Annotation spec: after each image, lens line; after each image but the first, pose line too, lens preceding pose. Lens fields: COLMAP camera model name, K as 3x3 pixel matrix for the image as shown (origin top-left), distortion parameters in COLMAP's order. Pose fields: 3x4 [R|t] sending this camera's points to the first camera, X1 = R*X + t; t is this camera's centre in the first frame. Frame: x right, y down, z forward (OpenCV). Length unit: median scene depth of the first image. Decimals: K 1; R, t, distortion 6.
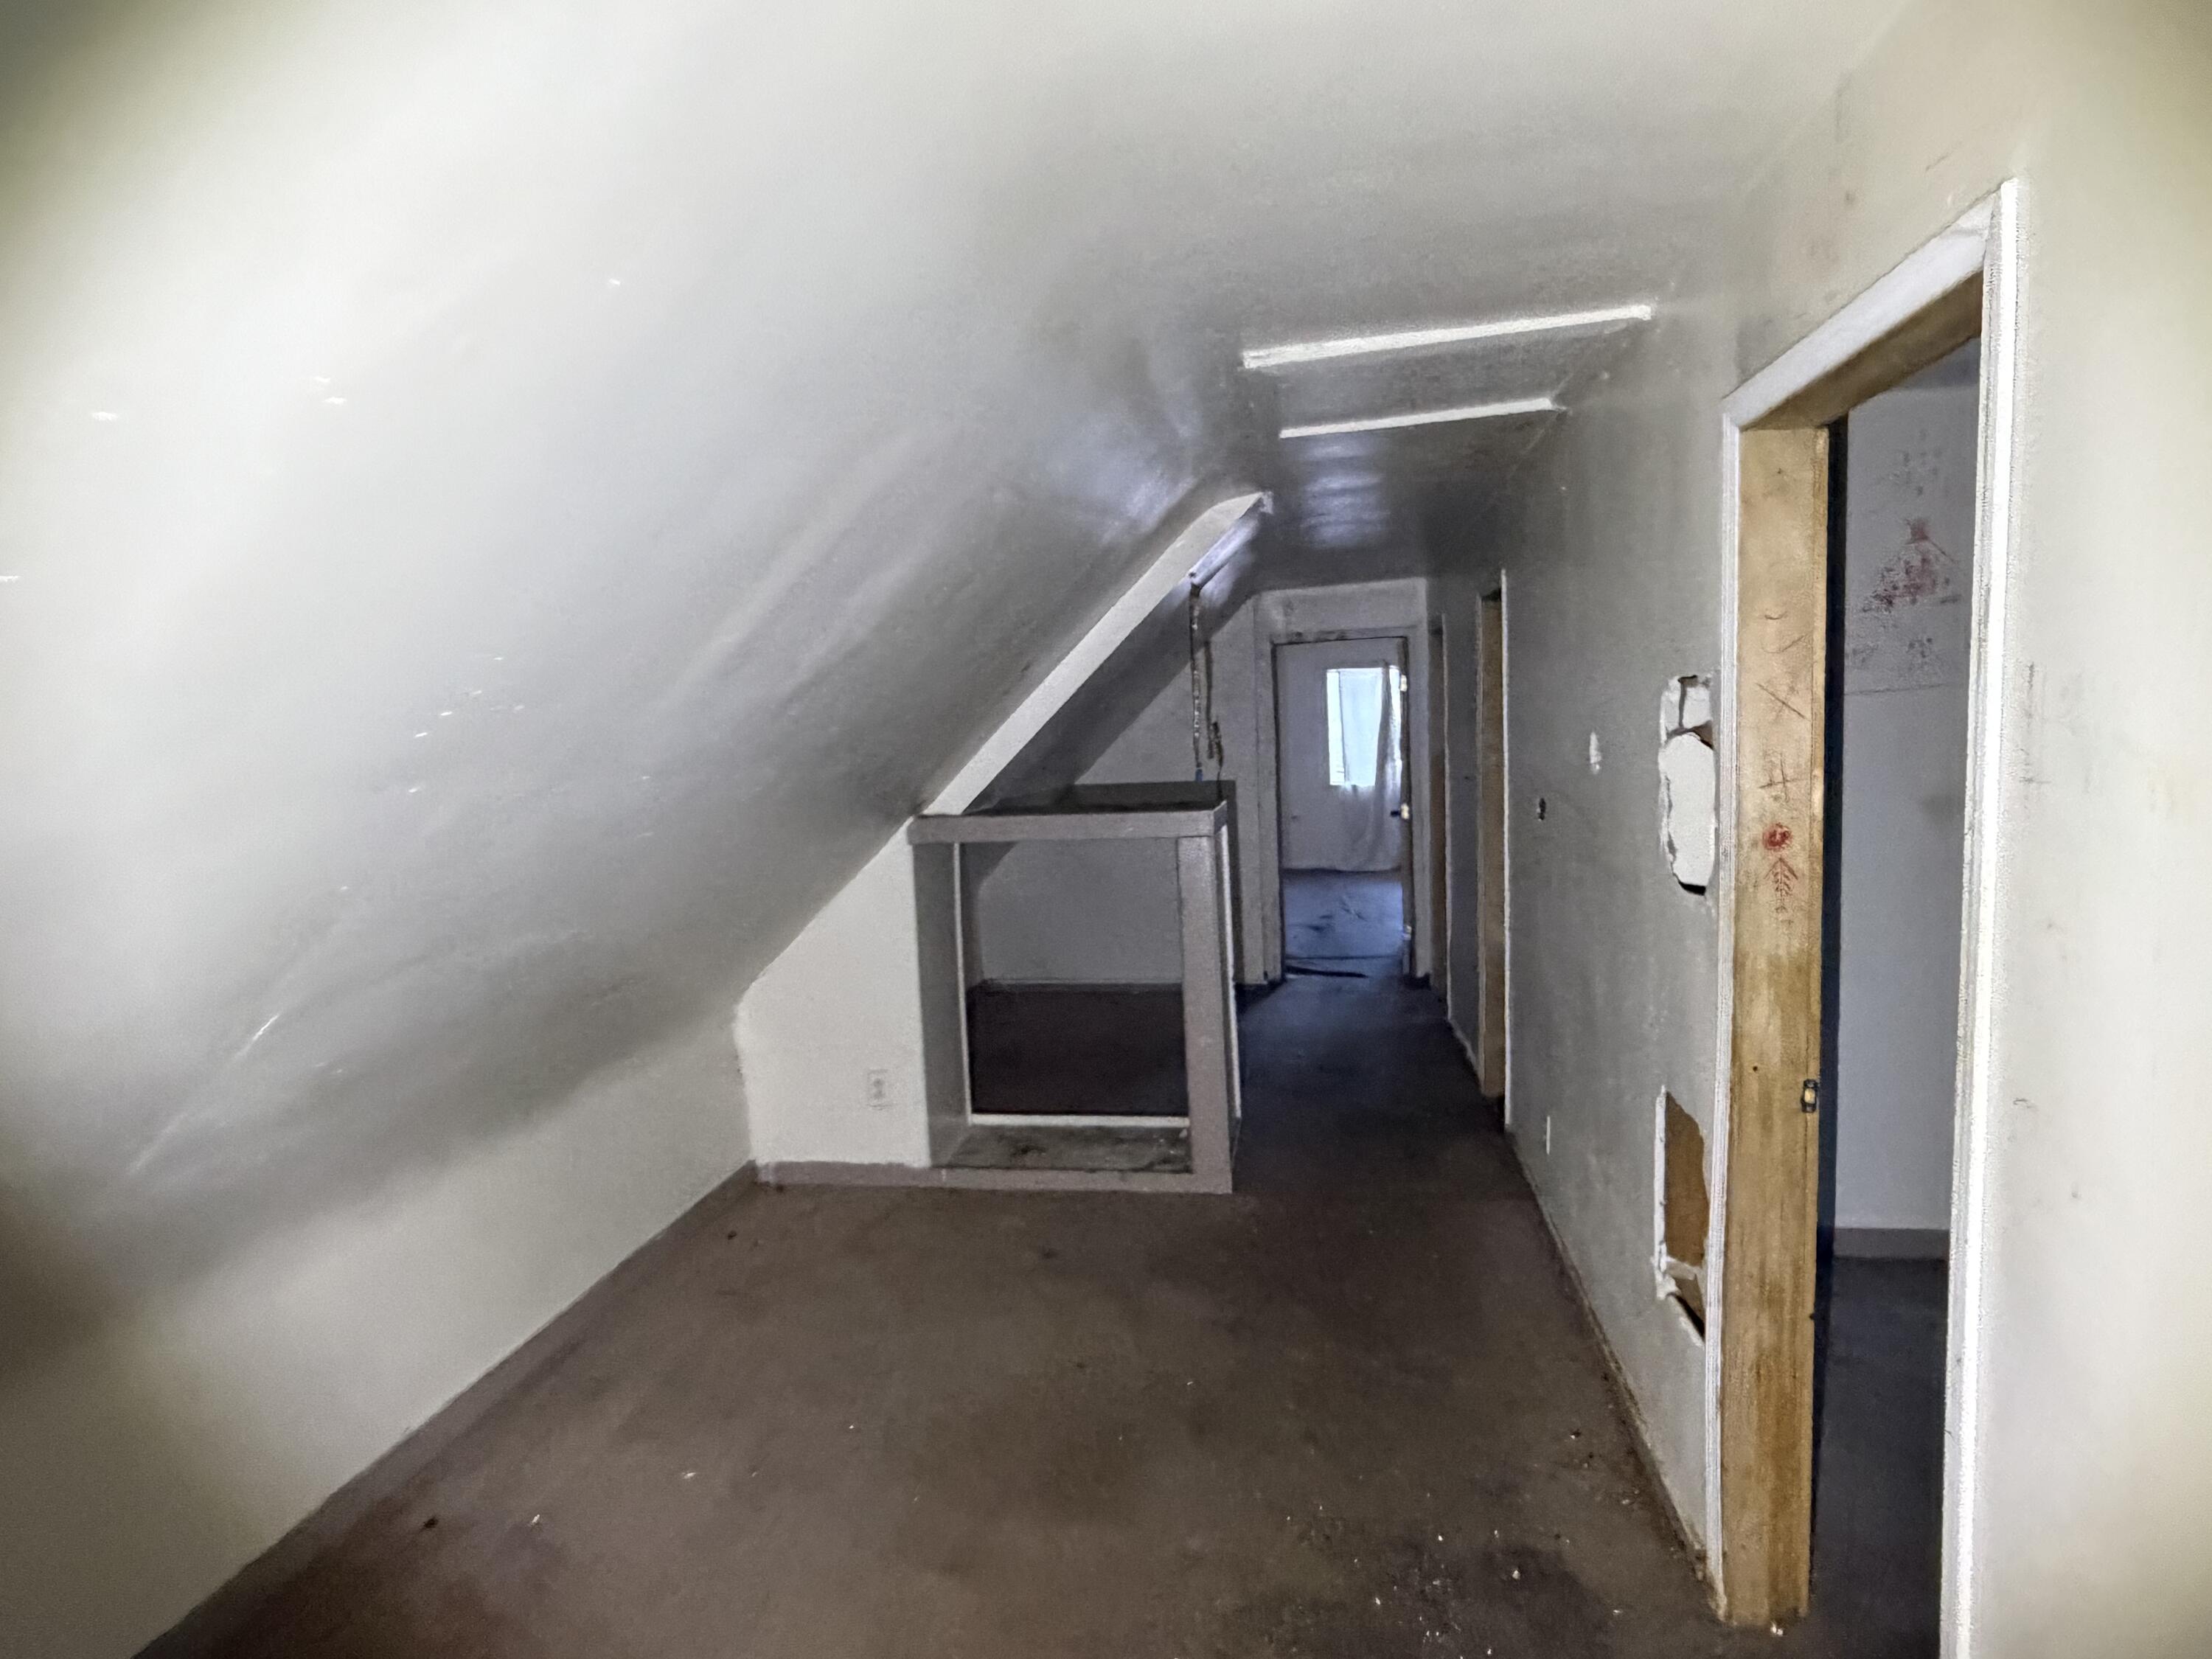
lens RADIAL K [[1284.2, 0, 1107.8], [0, 1284.2, 833.9], [0, 0, 1]] dist [-0.001738, -0.001642]
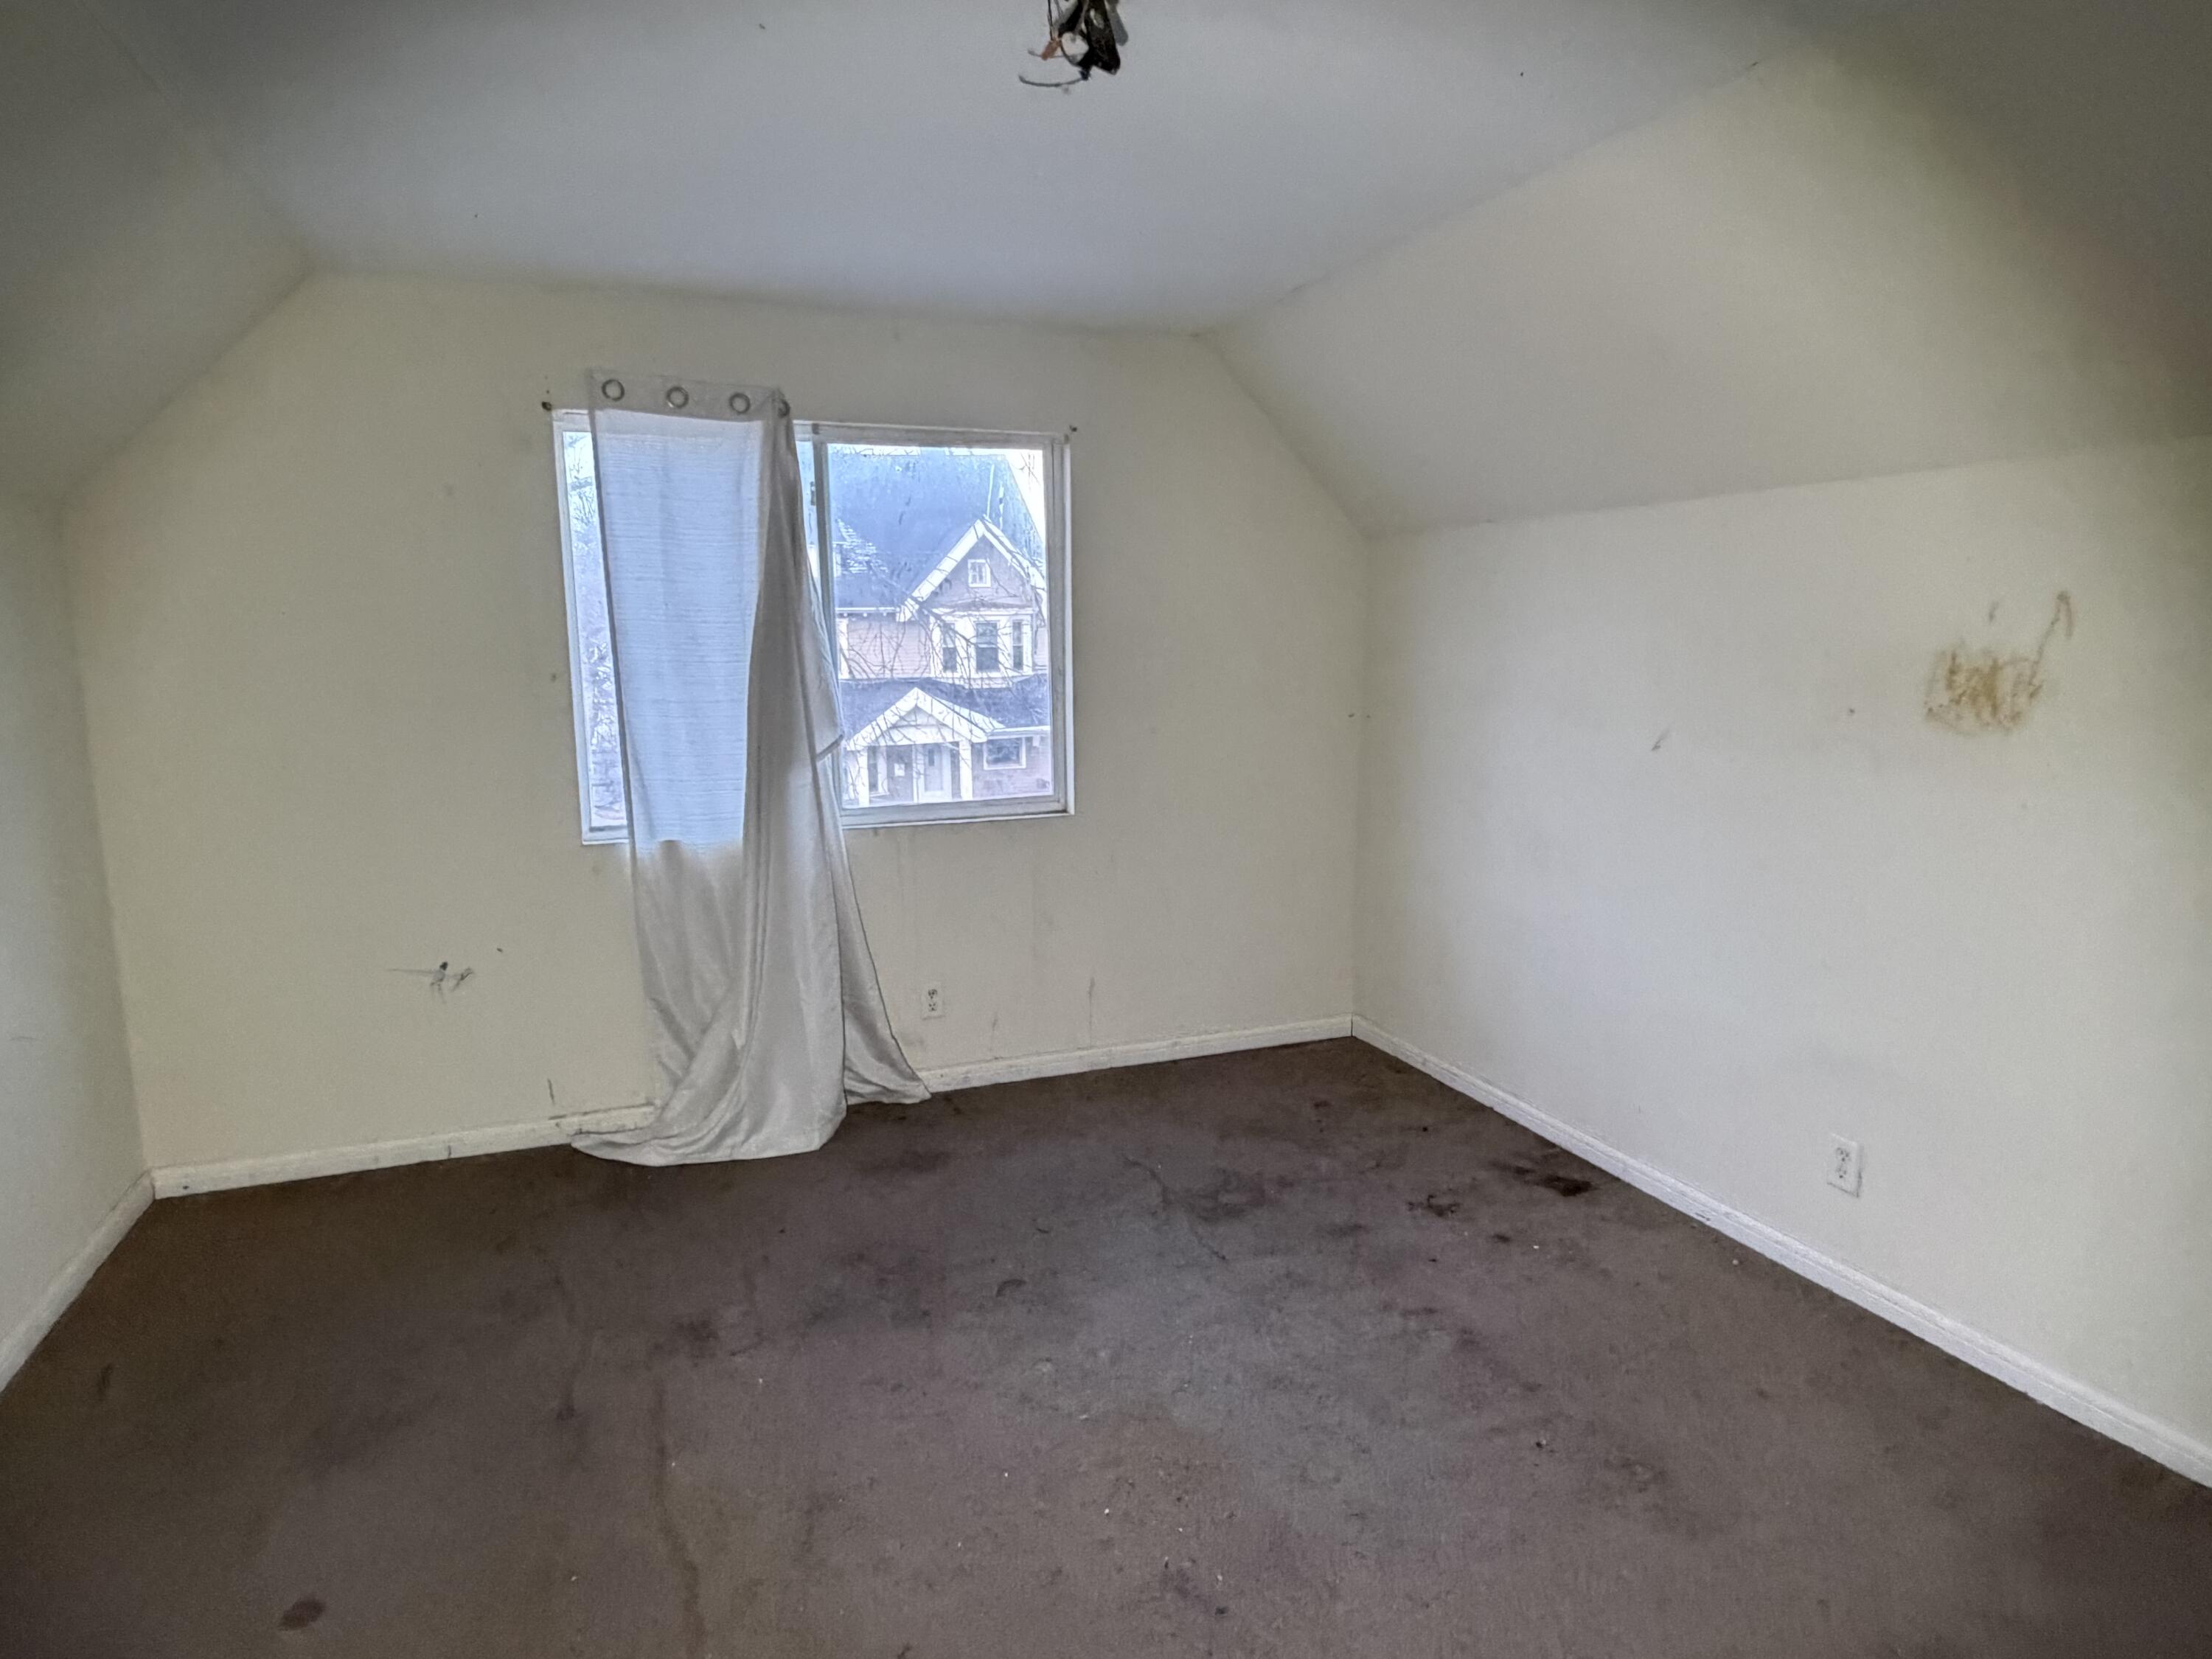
lens RADIAL K [[1284.2, 0, 1107.4], [0, 1284.2, 826.9], [0, 0, 1]] dist [-0.001738, -0.001642]
pose [[0.836428, -0.089095, 0.540786, 0.122100], [0.002981, 0.987424, 0.158068, -0.089301], [-0.548068, -0.130601, 0.826175, 0.729346]]
